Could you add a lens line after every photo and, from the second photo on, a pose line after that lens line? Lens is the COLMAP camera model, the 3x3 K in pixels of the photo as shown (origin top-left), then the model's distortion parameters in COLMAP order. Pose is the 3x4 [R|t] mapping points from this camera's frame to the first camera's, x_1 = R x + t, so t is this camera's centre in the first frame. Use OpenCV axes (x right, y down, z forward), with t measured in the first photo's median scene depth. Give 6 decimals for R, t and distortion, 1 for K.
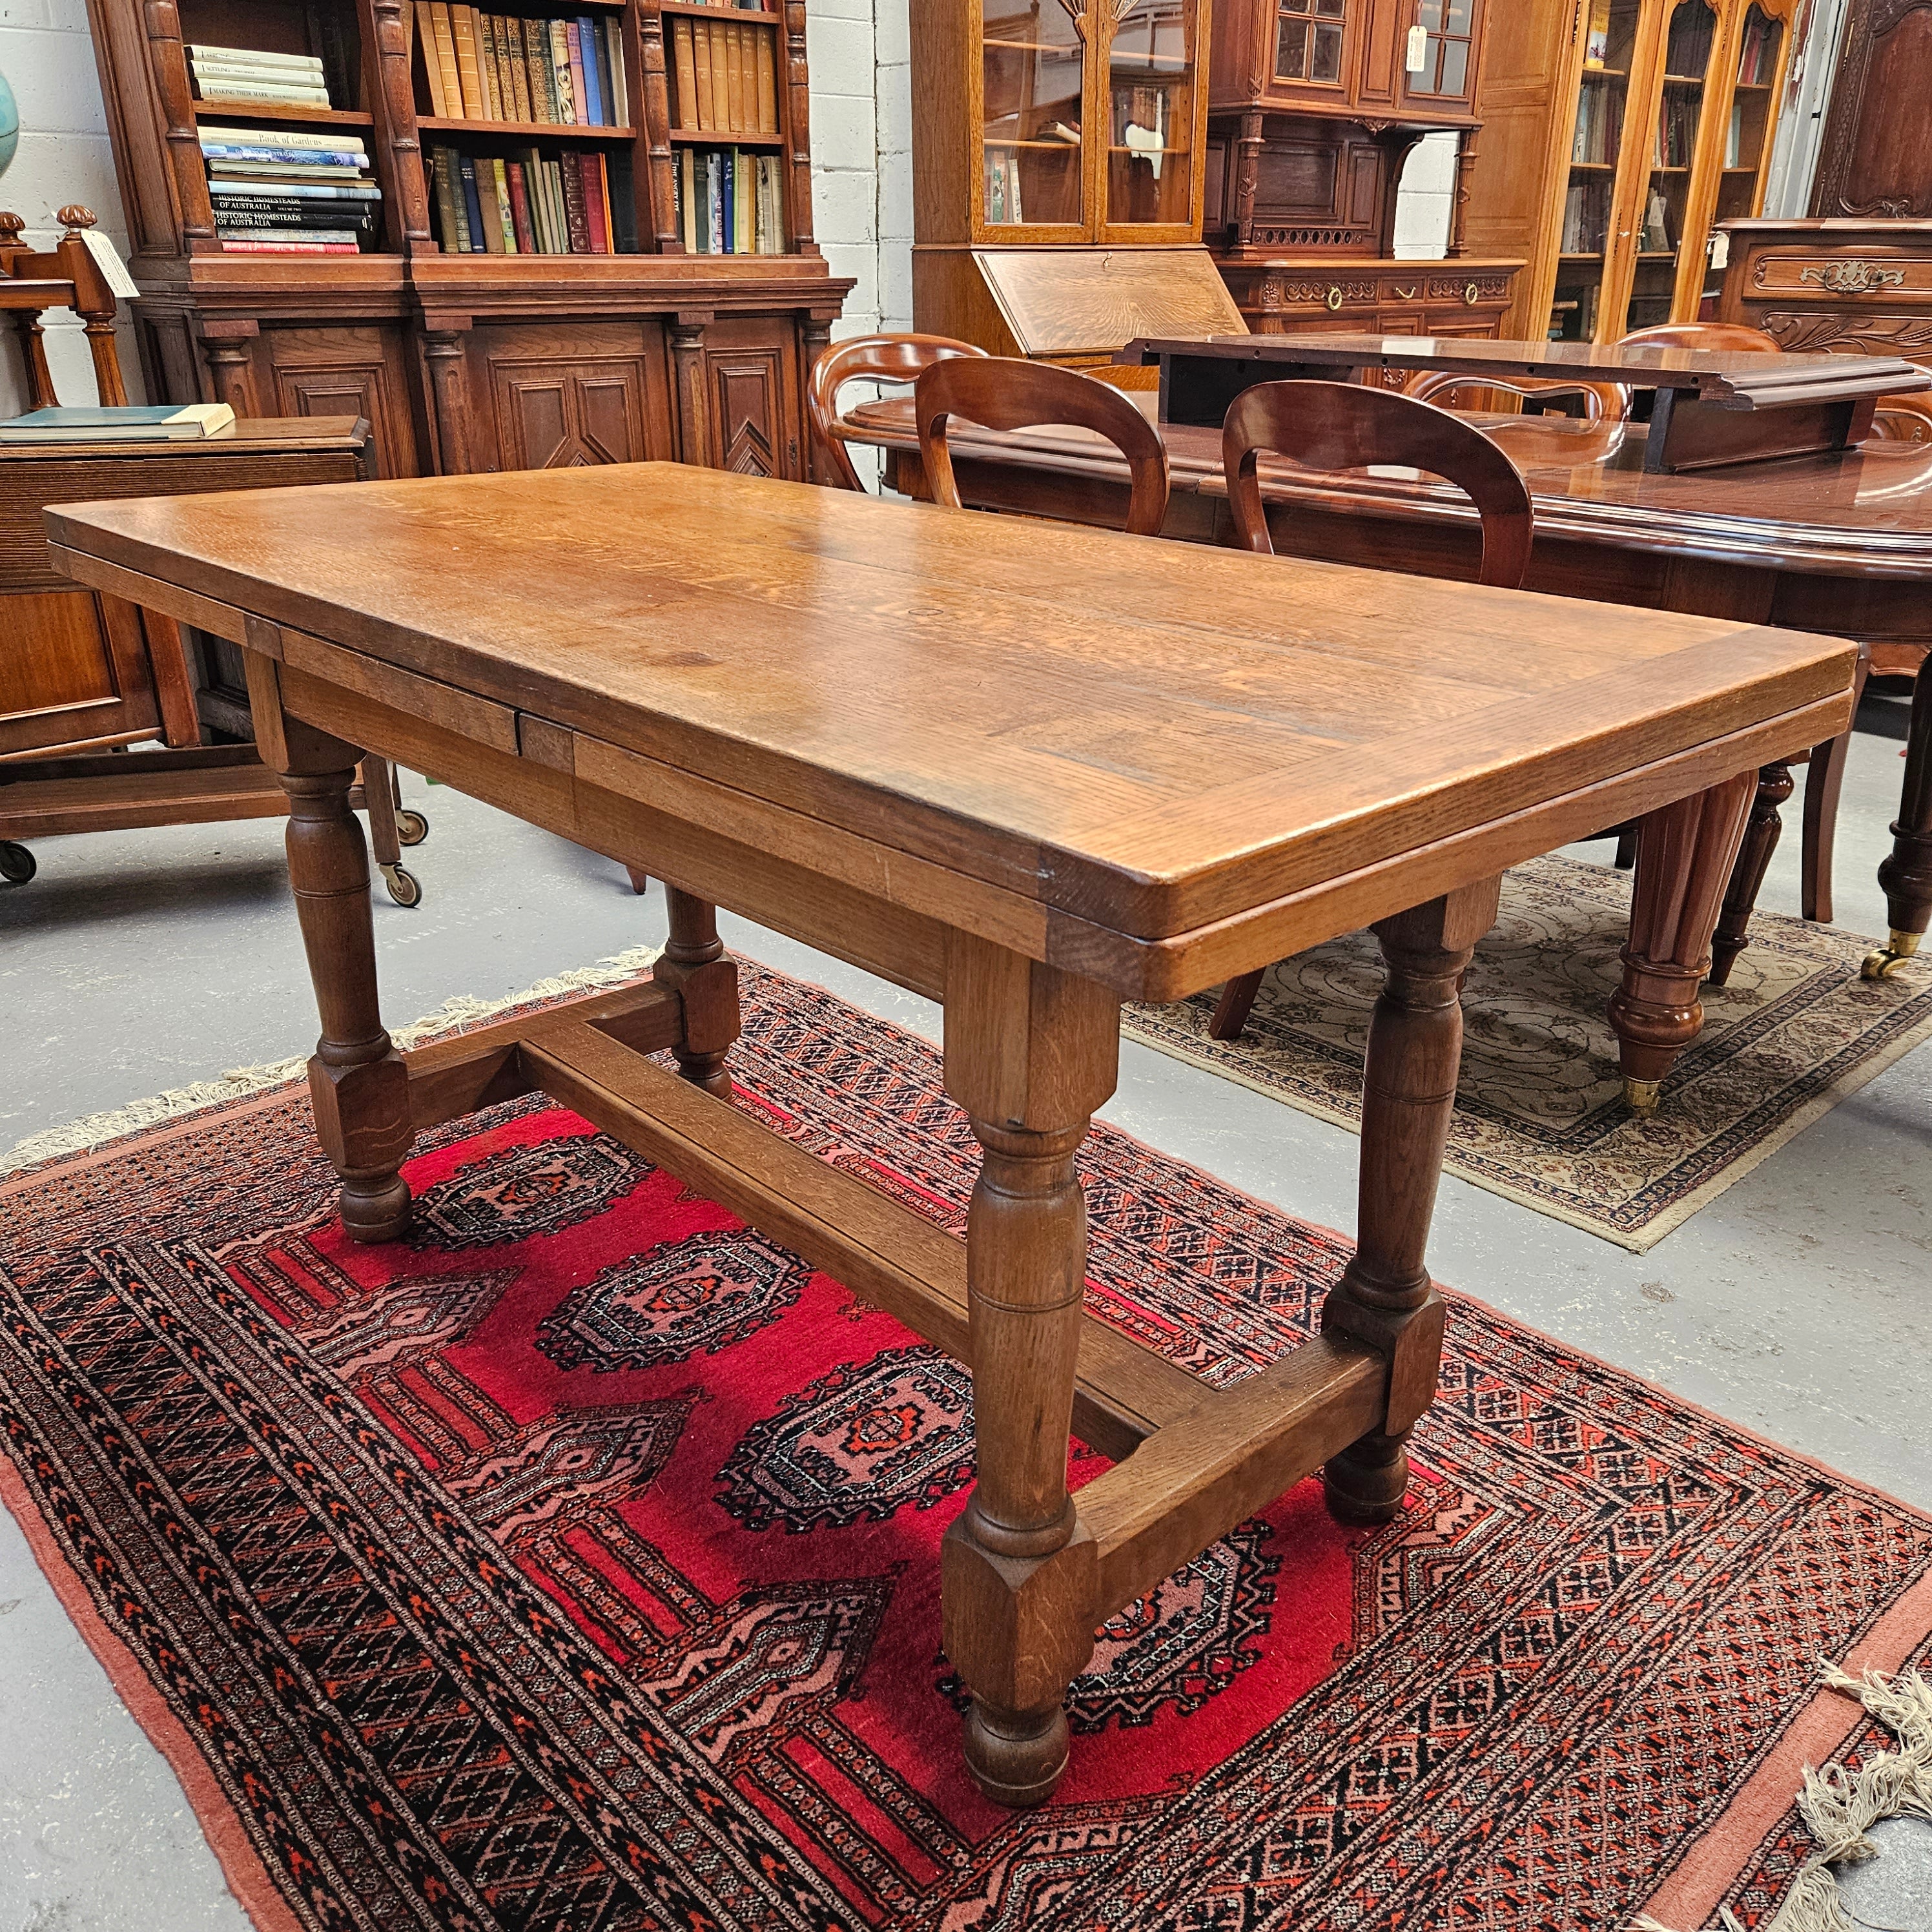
lens RADIAL K [[1722.2, 0, 972.6], [0, 1722.2, 955.2], [0, 0, 1]] dist [0.078827, -0.086004]
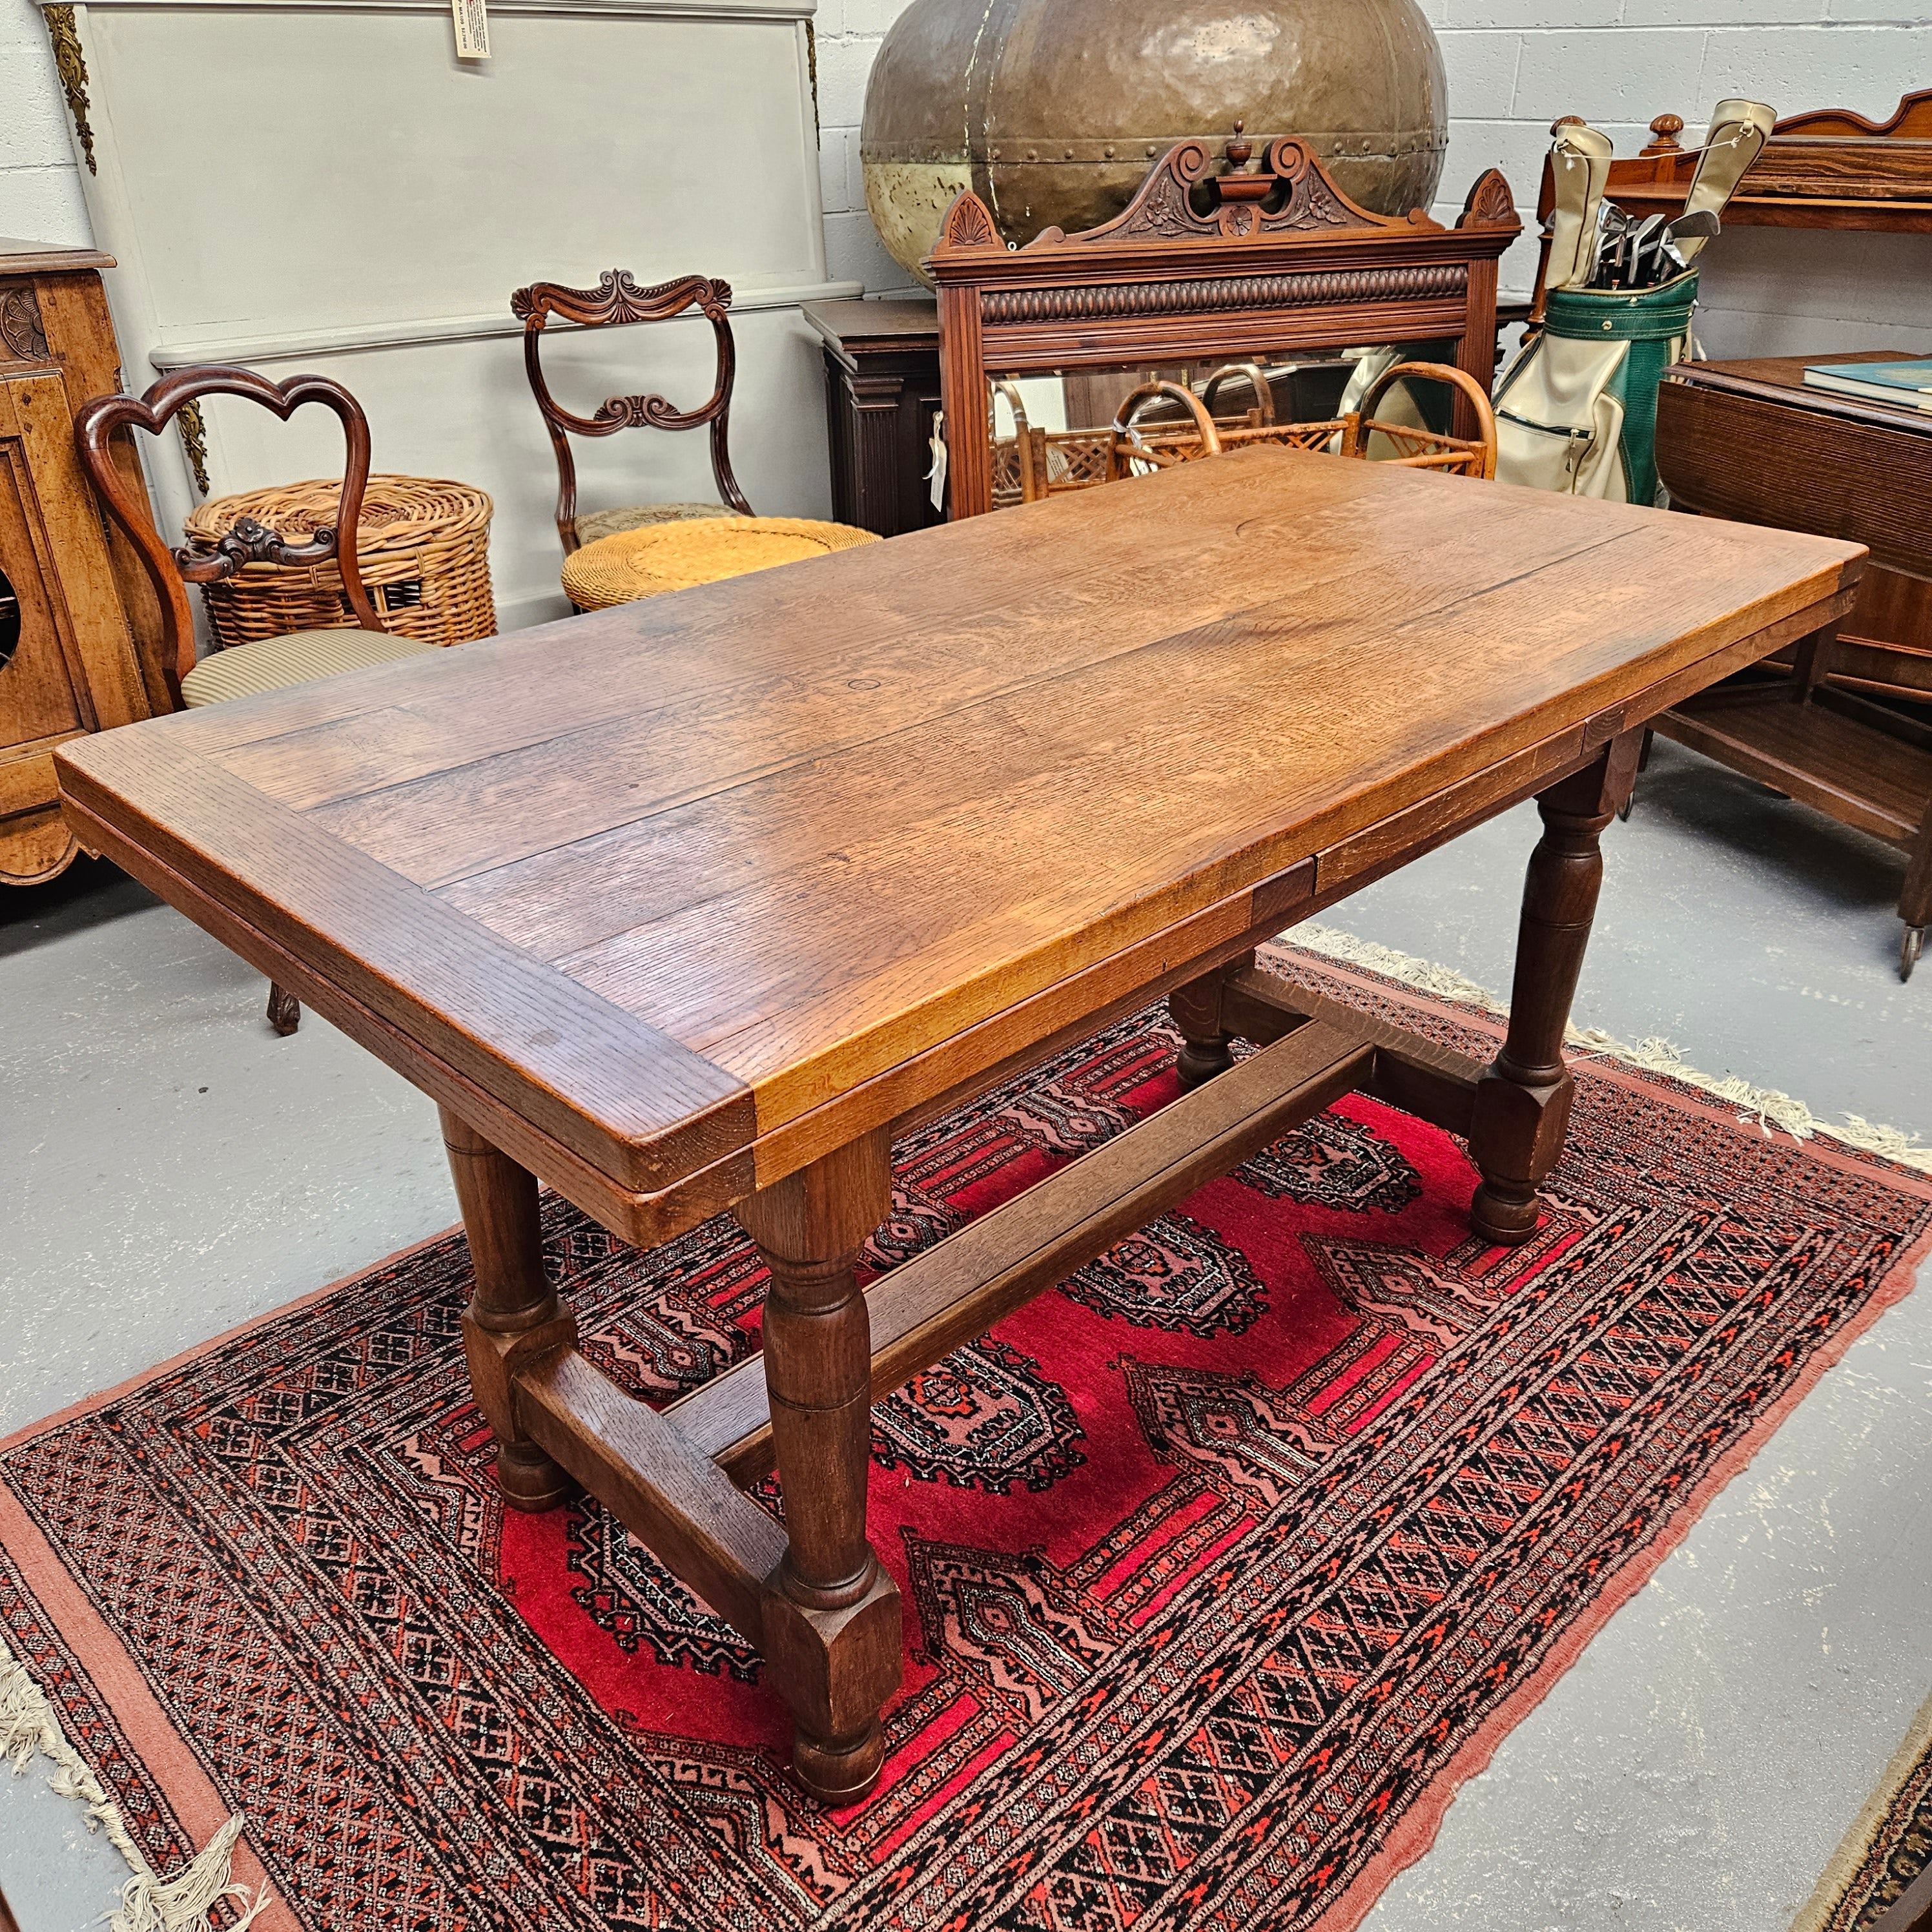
lens RADIAL K [[1721.9, 0, 943.9], [0, 1721.9, 983.1], [0, 0, 1]] dist [0.082678, -0.081354]
pose [[0.019369, 0.474388, -0.880103, 0.939436], [-0.366286, 0.822435, 0.435243, -0.497380], [0.930301, 0.313939, 0.189691, 0.846987]]
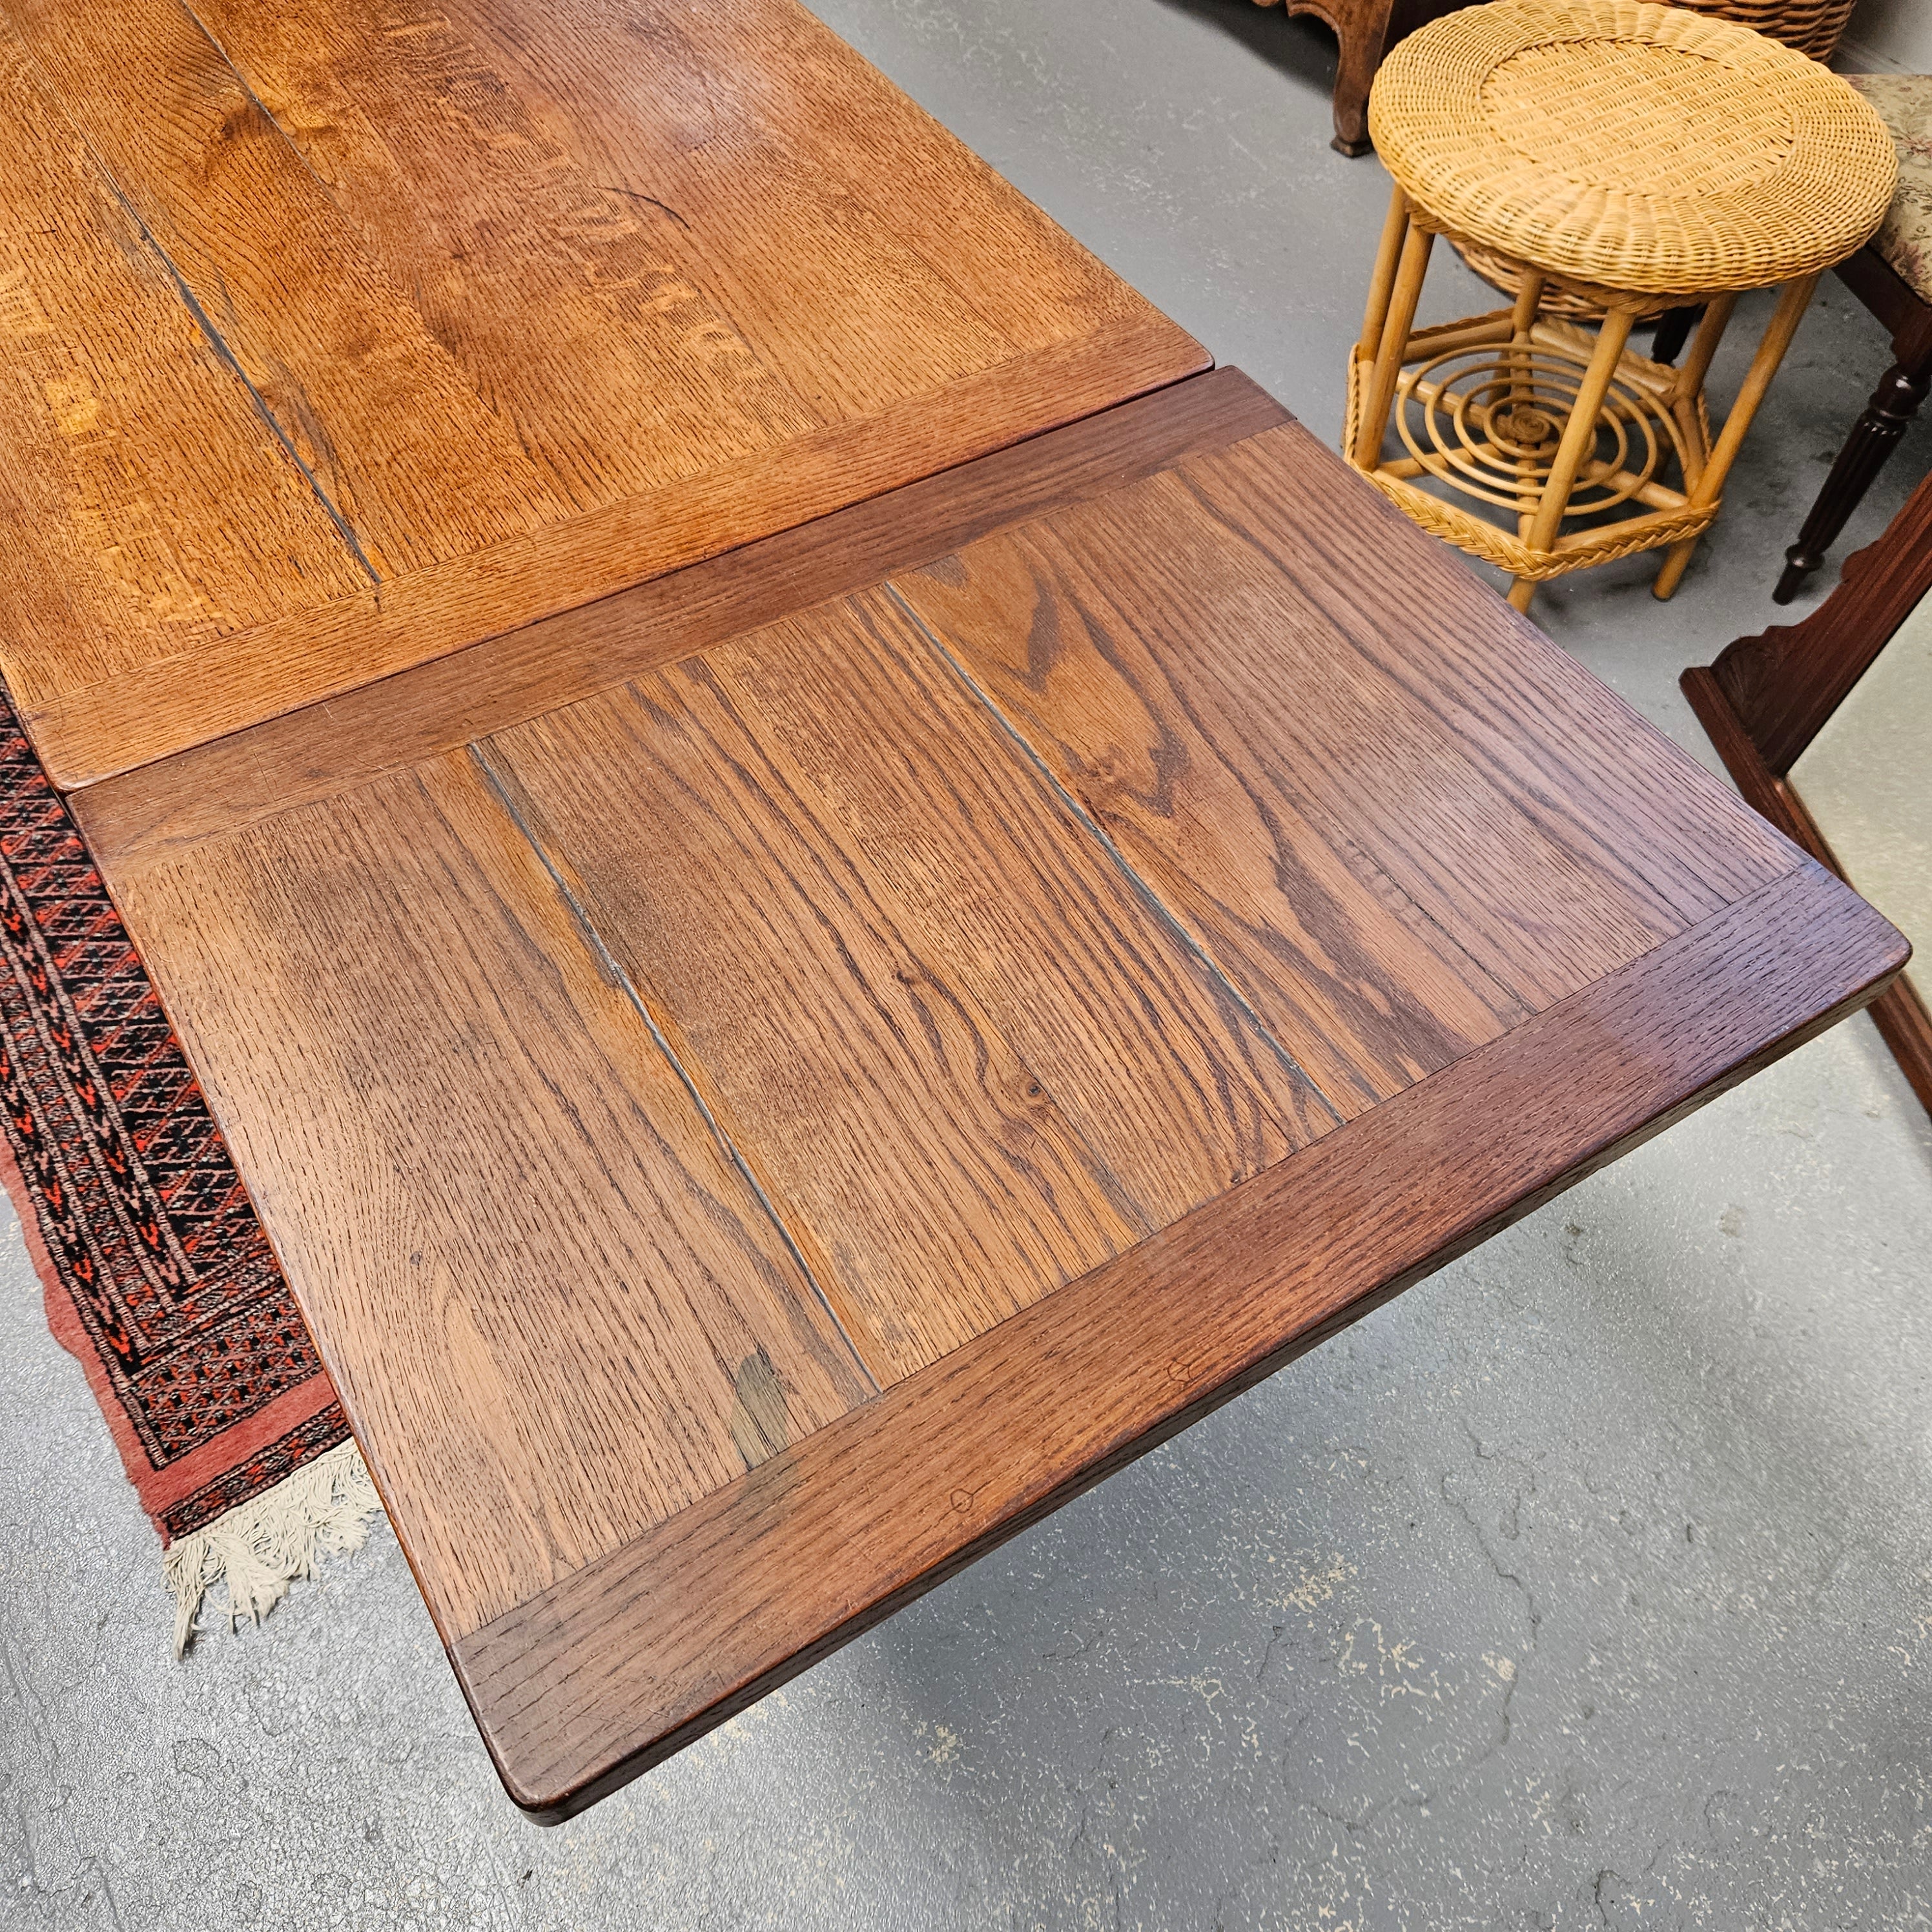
lens RADIAL K [[1721.9, 0, 968.0], [0, 1721.9, 966.6], [0, 0, 1]] dist [0.082678, -0.081354]
pose [[-0.988236, -0.135183, 0.071518, -0.797131], [0.035046, 0.255015, 0.966302, -1.087177], [-0.148866, 0.957441, -0.247277, 1.883273]]
